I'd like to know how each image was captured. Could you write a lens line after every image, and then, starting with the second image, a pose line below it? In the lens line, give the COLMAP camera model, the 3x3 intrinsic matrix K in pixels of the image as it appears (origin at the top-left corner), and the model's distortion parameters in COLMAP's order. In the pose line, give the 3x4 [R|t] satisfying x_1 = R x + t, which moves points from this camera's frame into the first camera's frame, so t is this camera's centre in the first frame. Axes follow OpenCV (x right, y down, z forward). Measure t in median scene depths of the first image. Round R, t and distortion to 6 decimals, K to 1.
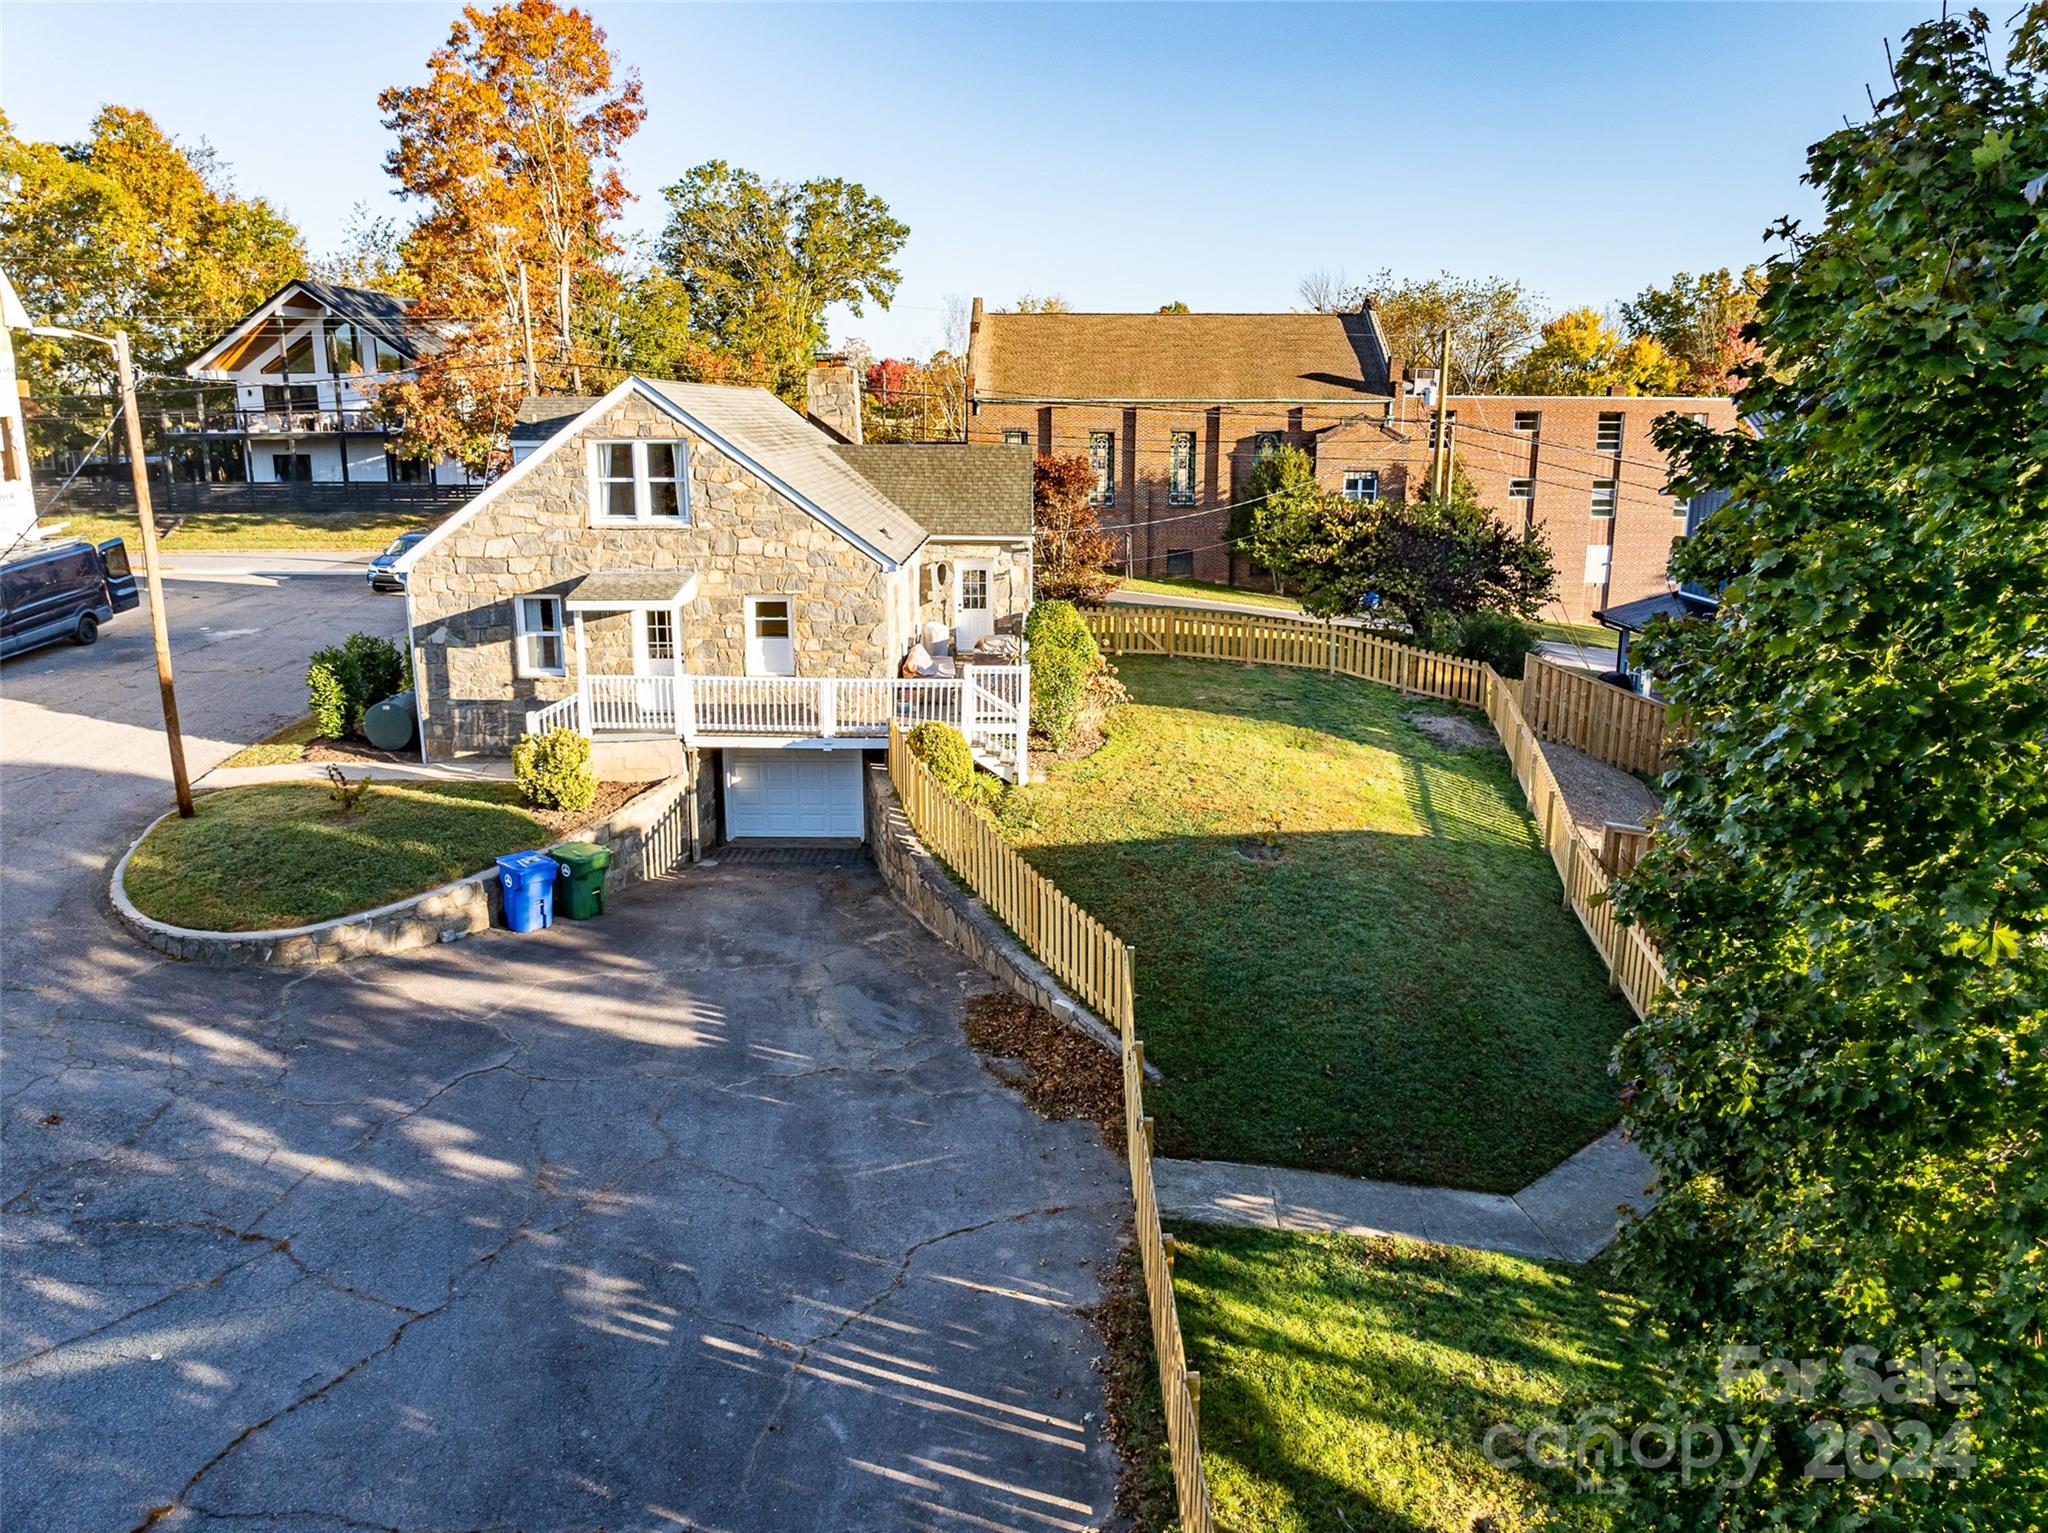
lens RADIAL K [[1419.6, 0, 1027.3], [0, 1419.6, 766.6], [0, 0, 1]] dist [-0.038627, -0.002554]
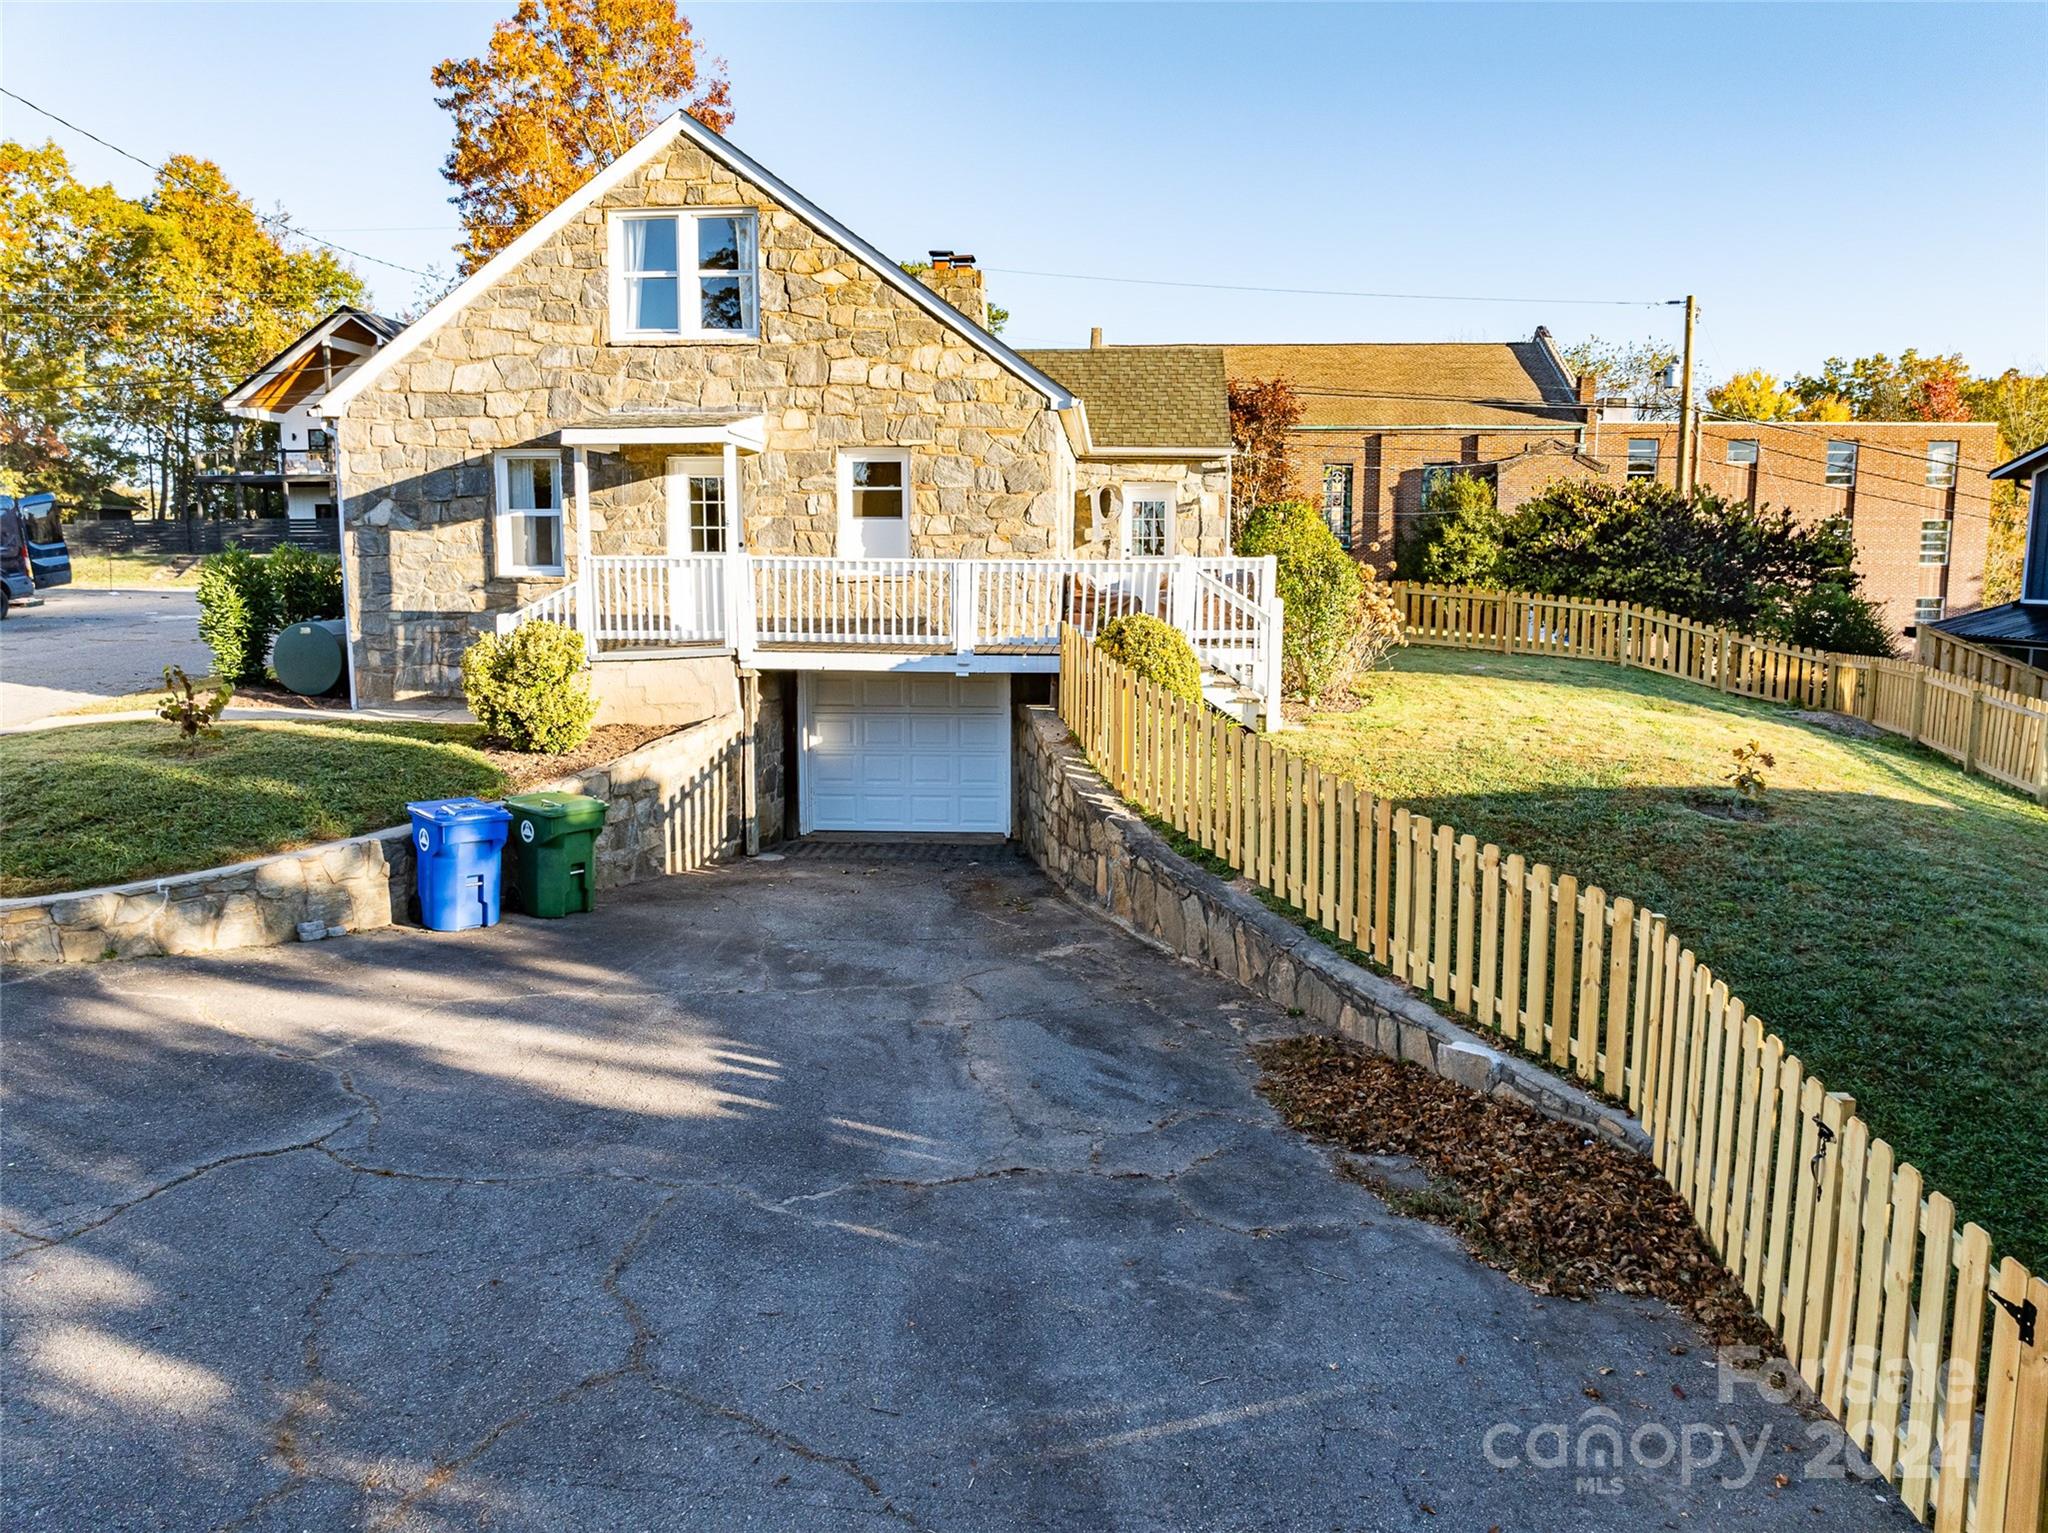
lens RADIAL K [[1419.6, 0, 1020.0], [0, 1419.6, 758.8], [0, 0, 1]] dist [-0.038627, -0.002554]
pose [[0.998323, 0.006319, -0.057535, -0.077459], [-0.012590, 0.993931, -0.109287, 0.092381], [0.056495, 0.109828, 0.992344, 0.373983]]
